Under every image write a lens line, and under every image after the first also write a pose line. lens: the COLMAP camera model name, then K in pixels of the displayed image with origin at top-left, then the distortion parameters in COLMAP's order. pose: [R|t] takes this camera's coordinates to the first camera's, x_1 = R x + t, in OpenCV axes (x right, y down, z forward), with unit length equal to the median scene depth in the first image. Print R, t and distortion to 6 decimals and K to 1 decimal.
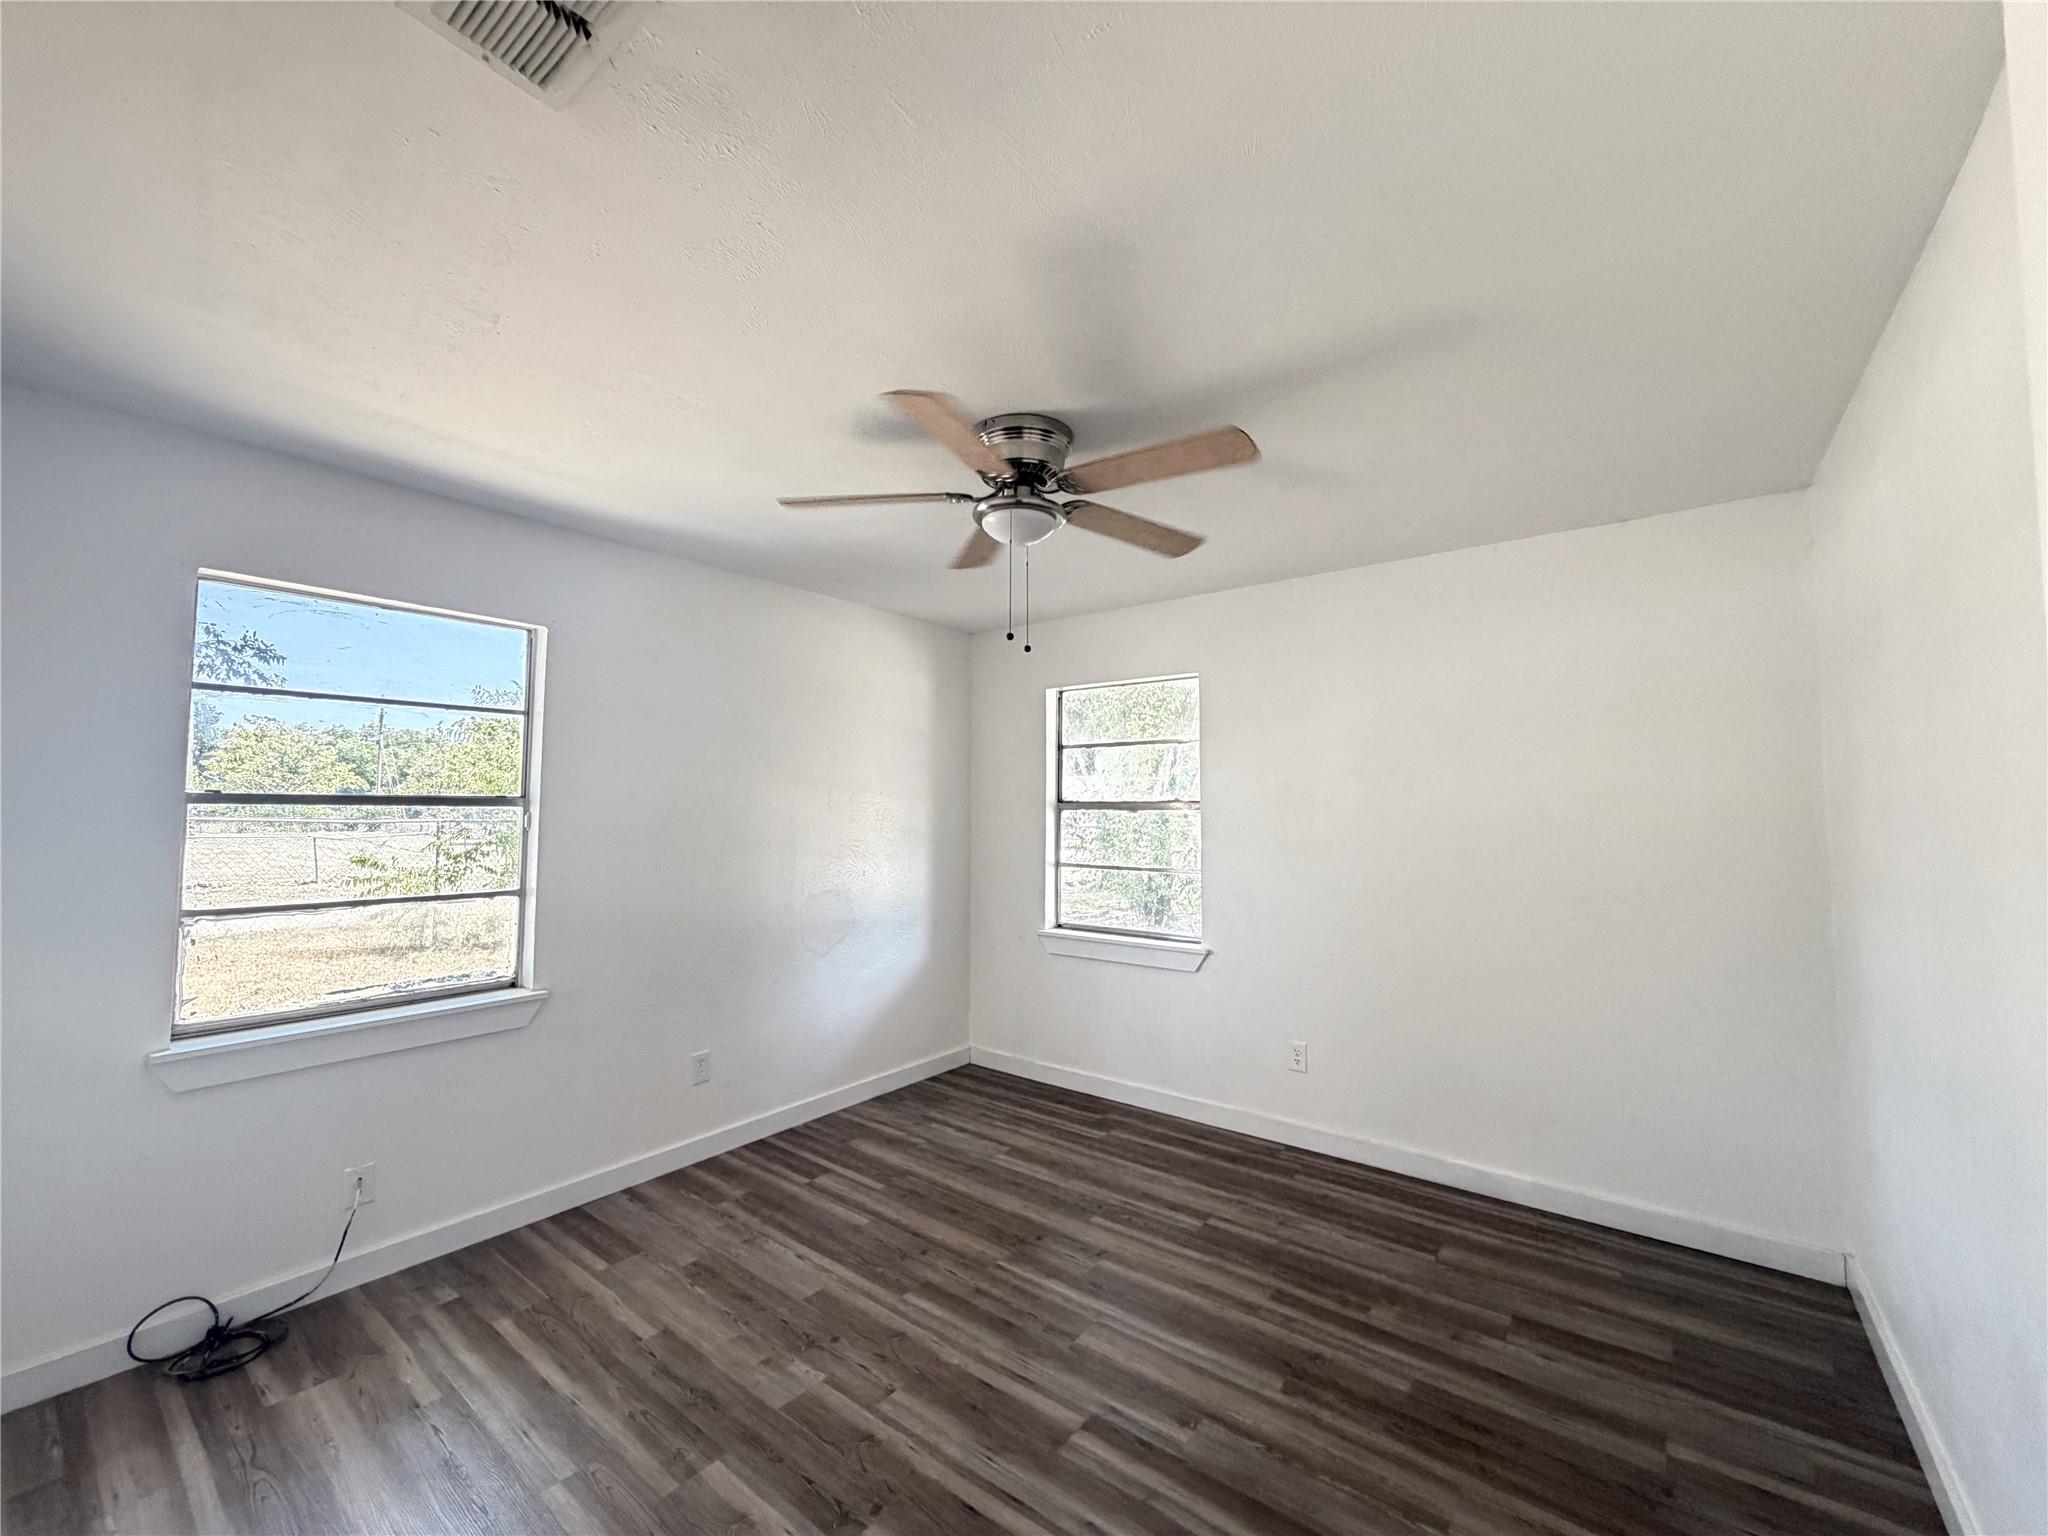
lens RADIAL K [[822.6, 0, 1017.1], [0, 822.6, 764.2], [0, 0, 1]] dist [-0.000443, 0.000428]
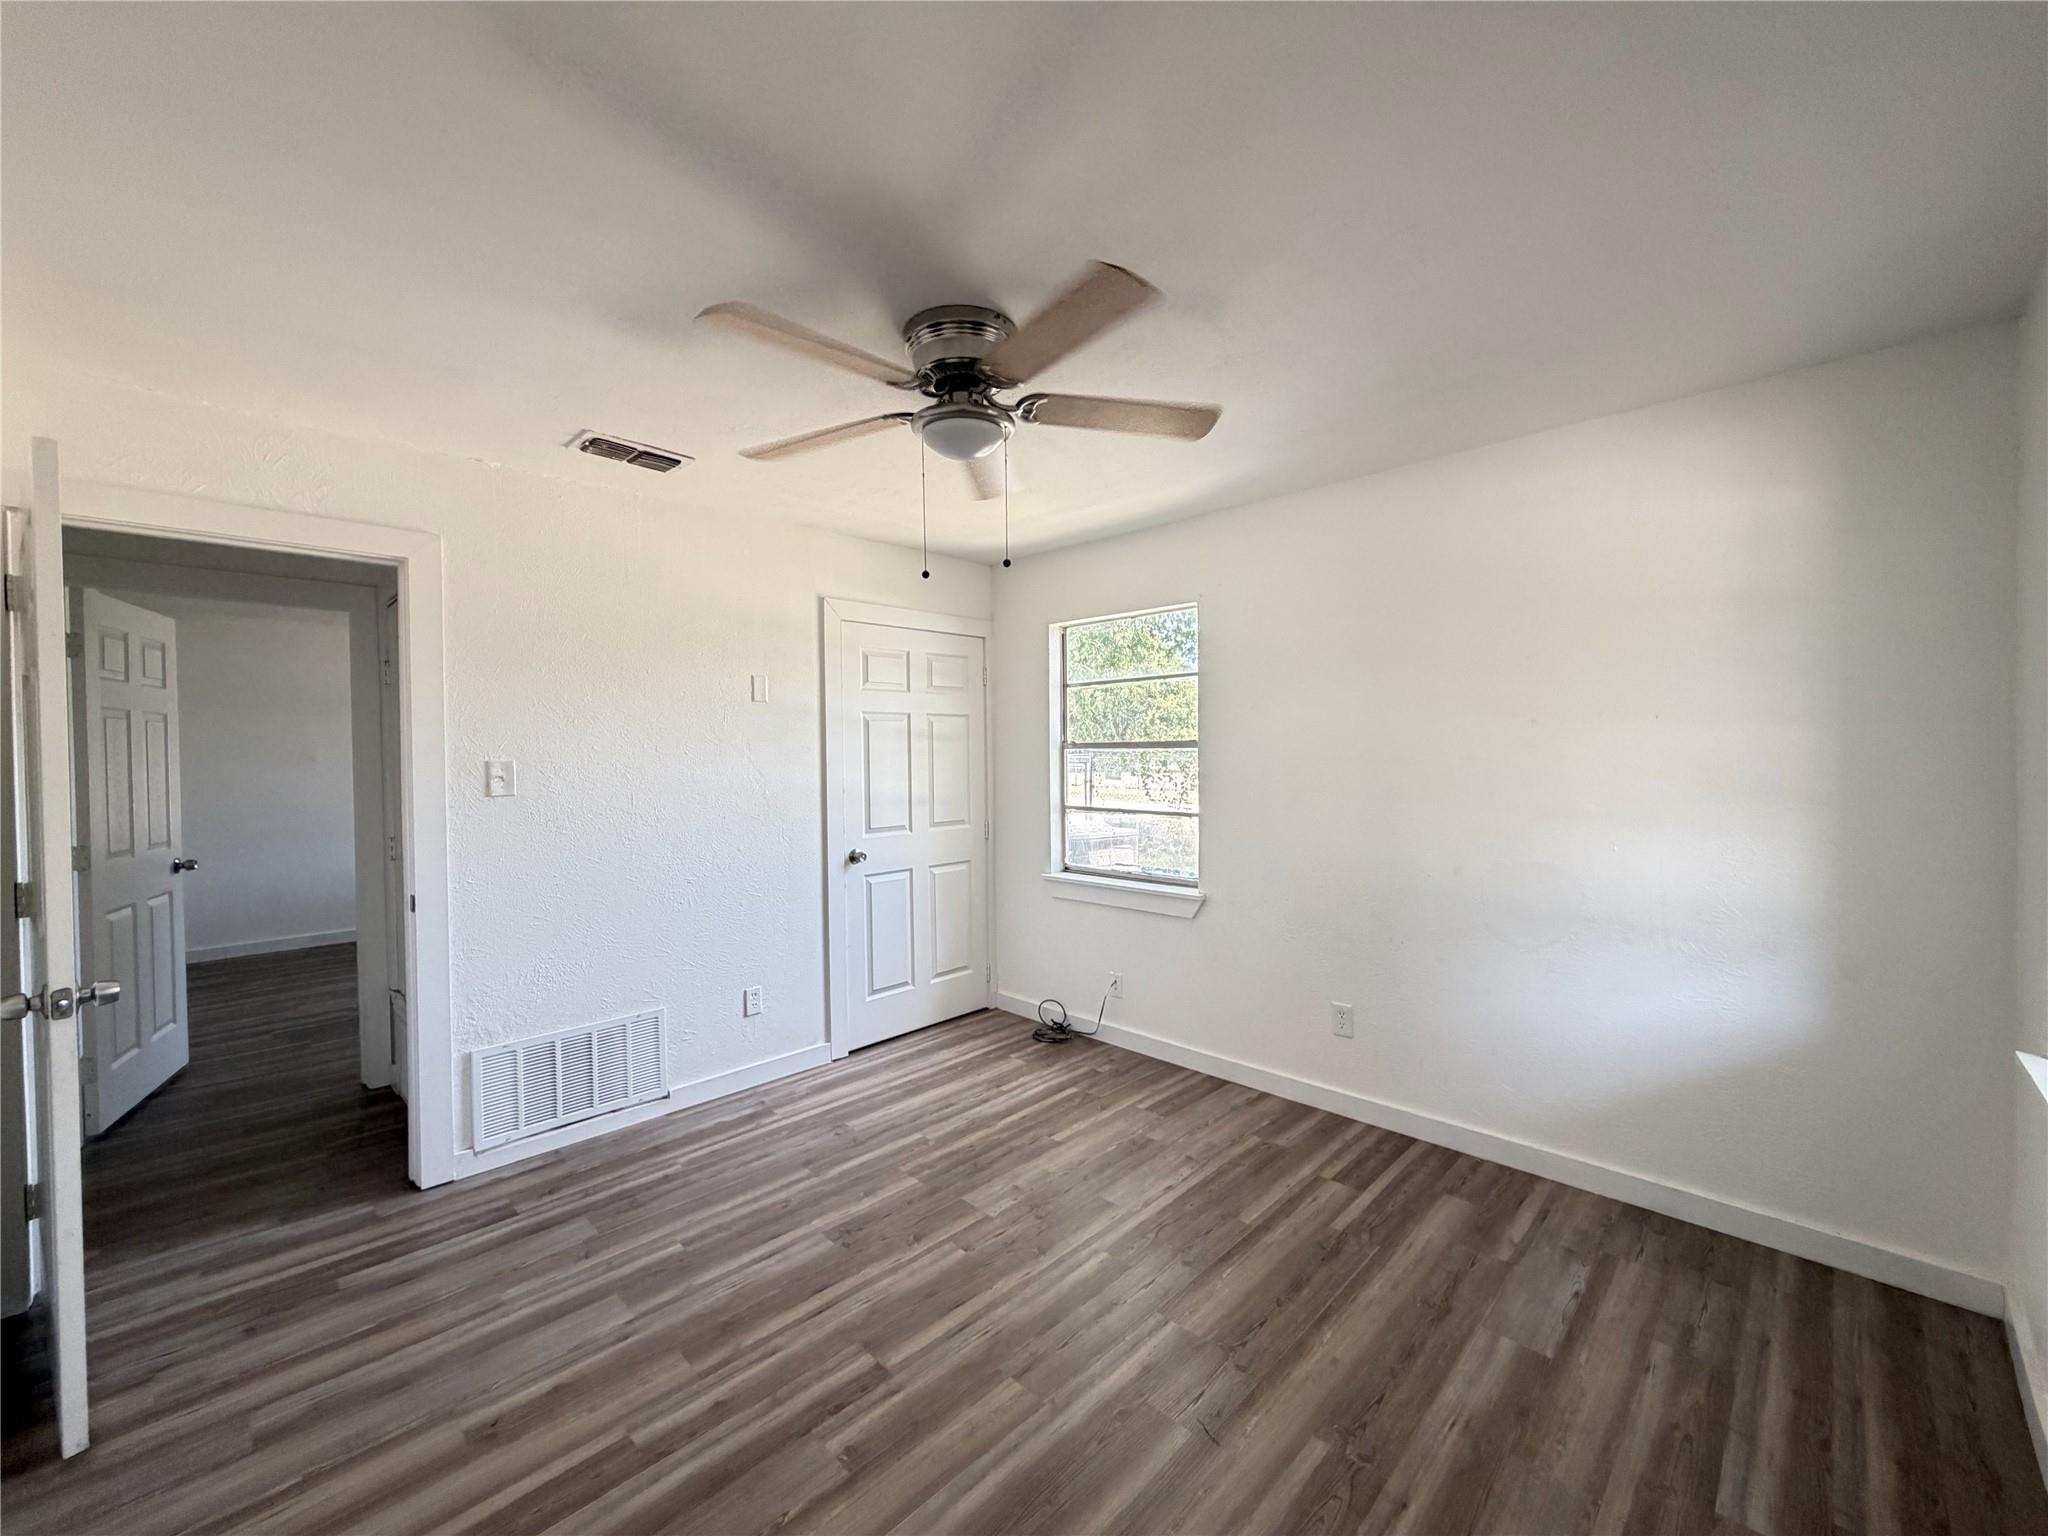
lens RADIAL K [[822.6, 0, 1025.1], [0, 822.6, 767.0], [0, 0, 1]] dist [-0.000443, 0.000428]
pose [[-0.118164, 0.014918, -0.992882, 0.726658], [0.063218, 0.997972, 0.007471, 0.057647], [0.990980, -0.061885, -0.118867, 0.934184]]
